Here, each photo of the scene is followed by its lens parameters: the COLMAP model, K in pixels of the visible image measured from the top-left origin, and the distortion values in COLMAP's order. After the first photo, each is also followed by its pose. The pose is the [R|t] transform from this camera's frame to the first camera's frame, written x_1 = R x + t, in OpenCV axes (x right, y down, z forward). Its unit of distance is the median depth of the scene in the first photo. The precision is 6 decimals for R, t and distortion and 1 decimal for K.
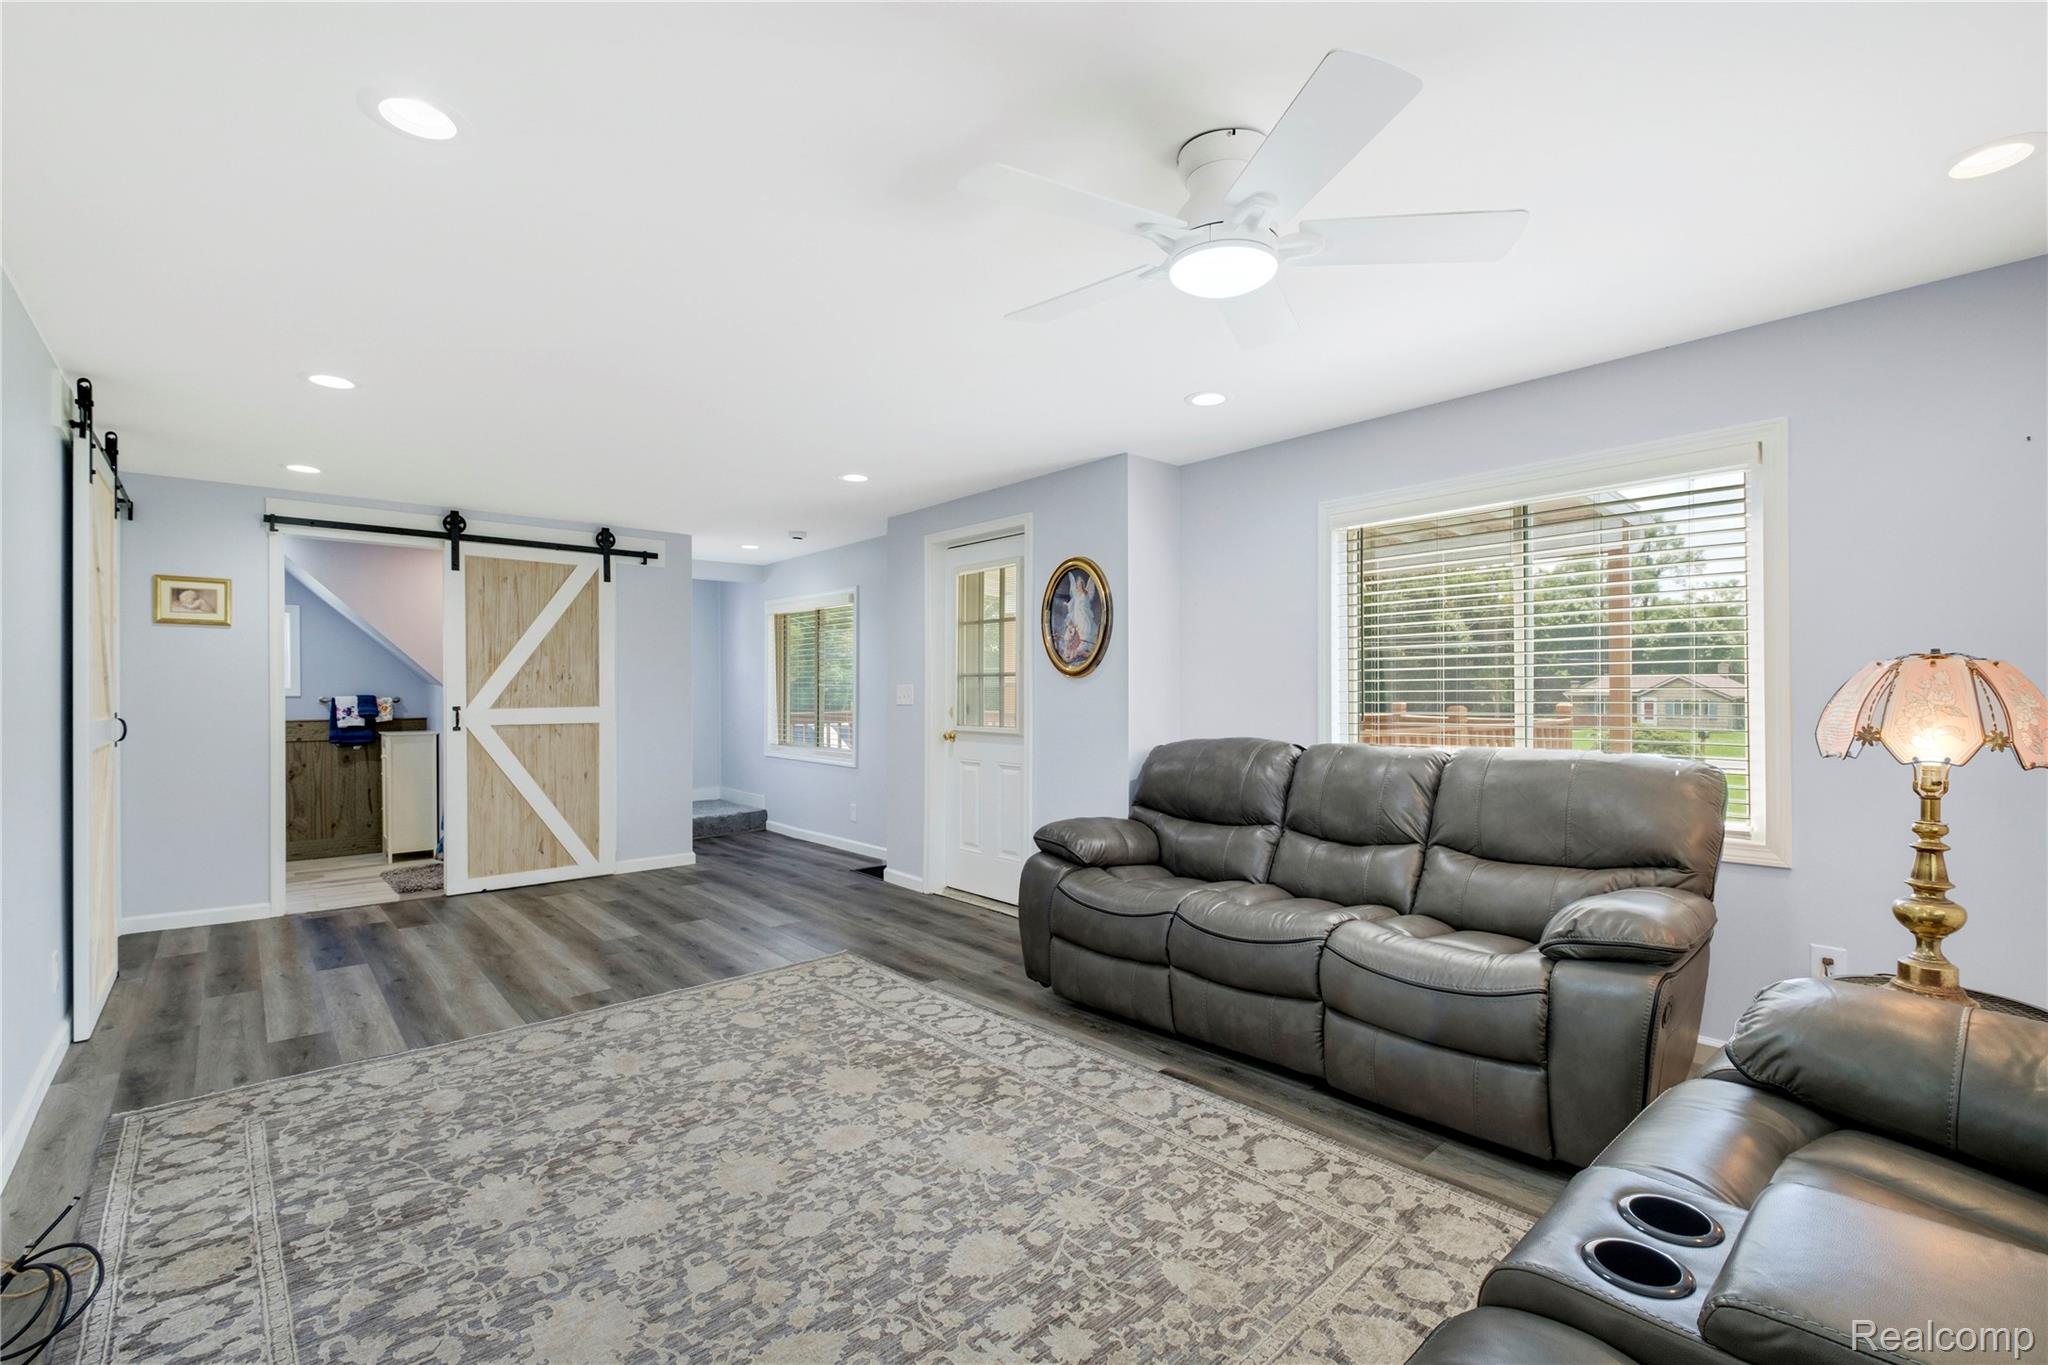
lens RADIAL K [[893.0, 0, 1022.4], [0, 893.0, 685.4], [0, 0, 1]] dist [0.003030, -0.004933]
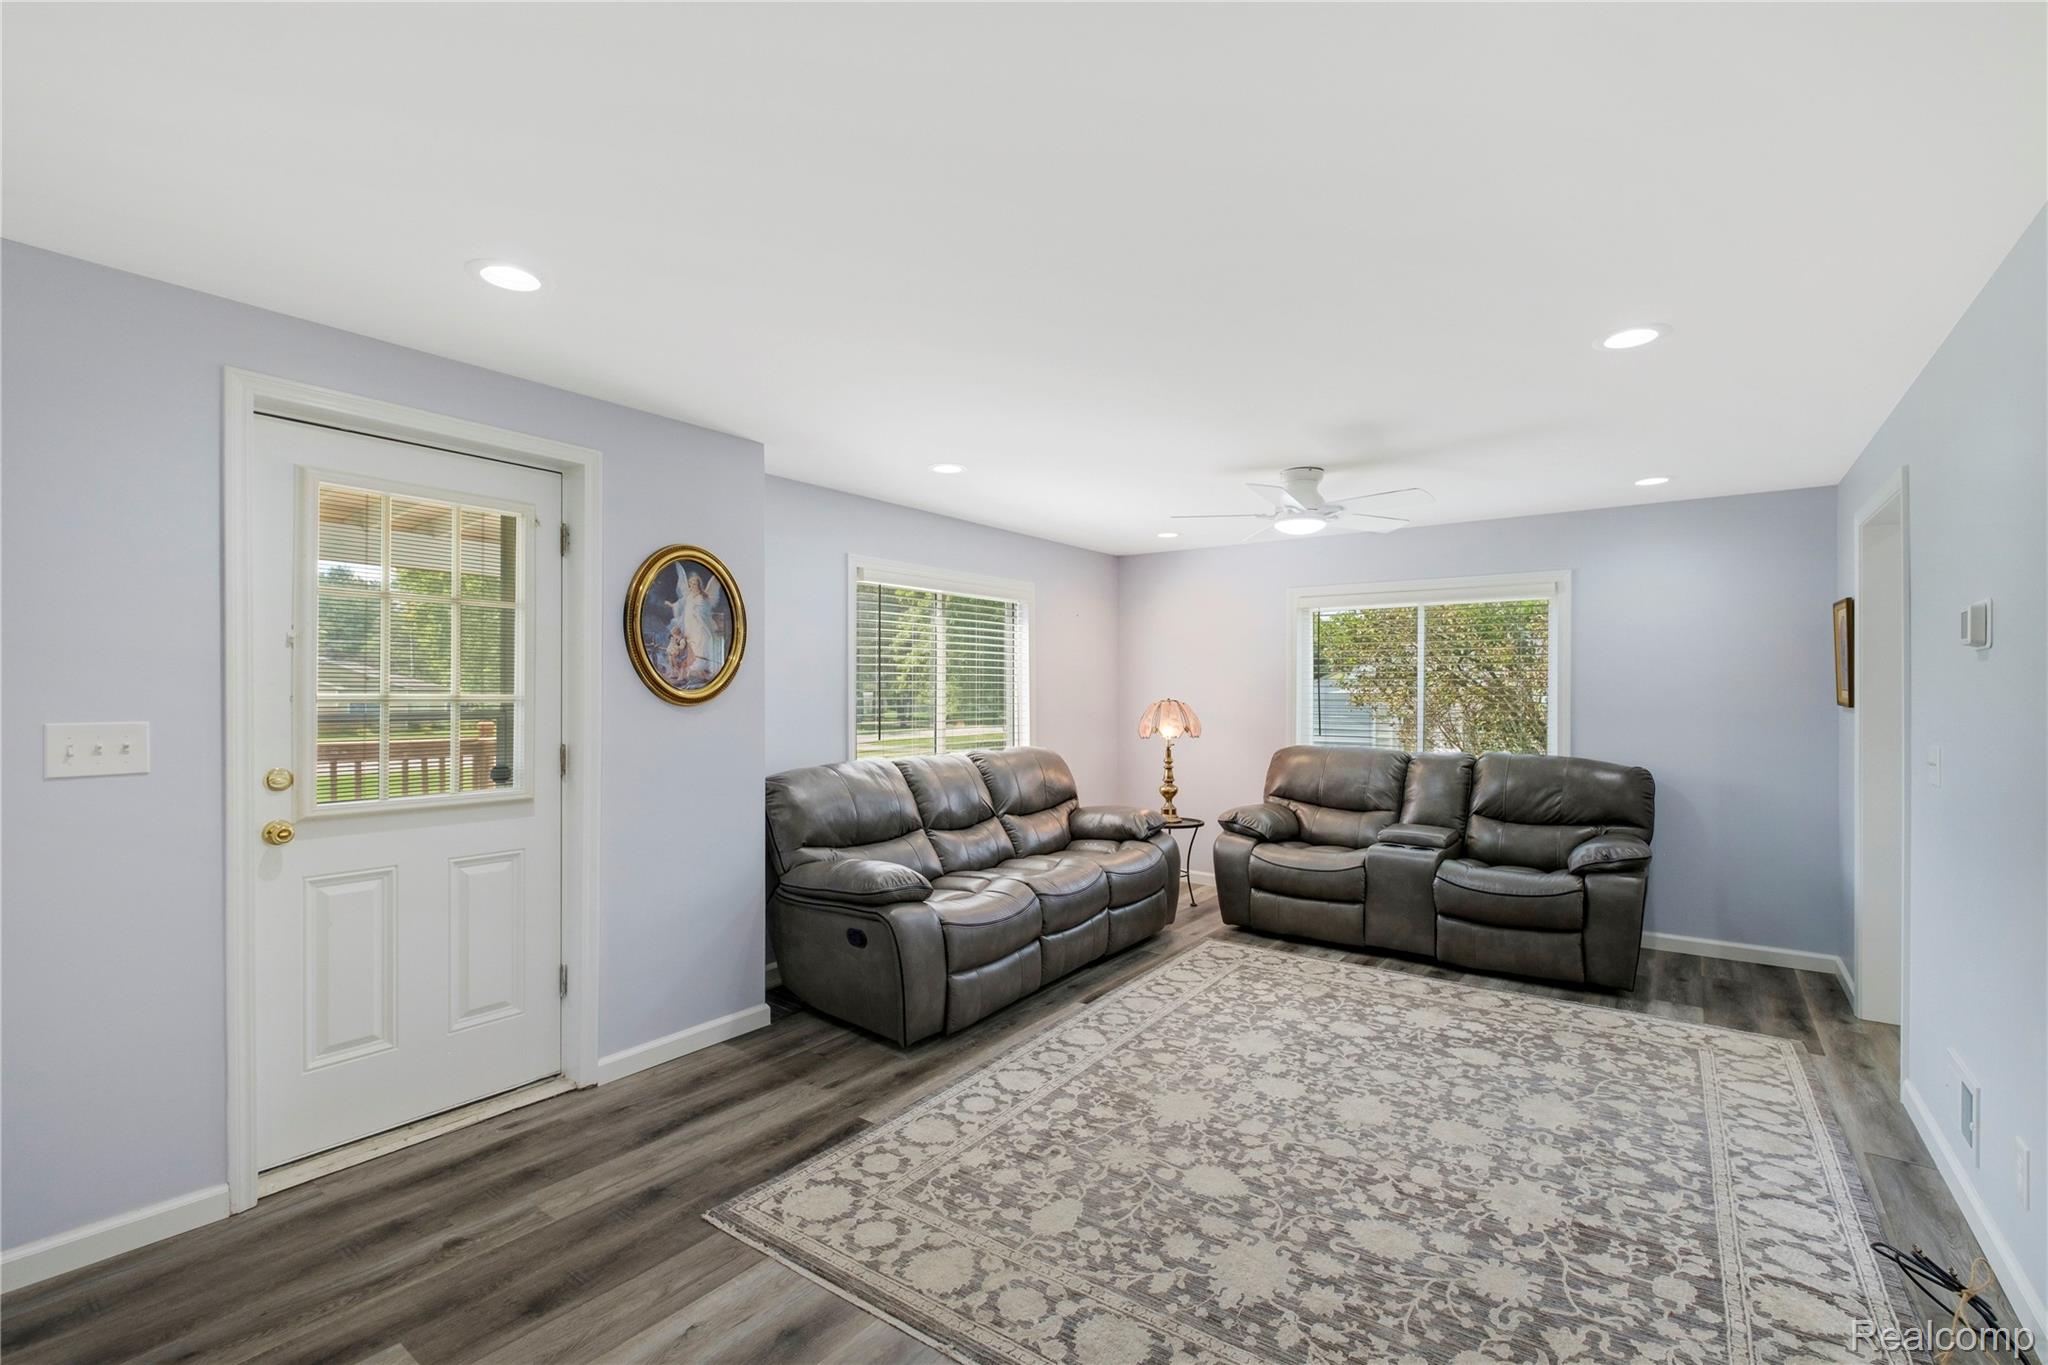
lens RADIAL K [[893.0, 0, 1031.9], [0, 893.0, 692.1], [0, 0, 1]] dist [0.003030, -0.004933]
pose [[-0.211641, 0.003644, 0.977341, -1.174860], [-0.005313, 0.999974, -0.004879, -0.029917], [-0.977333, -0.006225, -0.211616, 1.406692]]
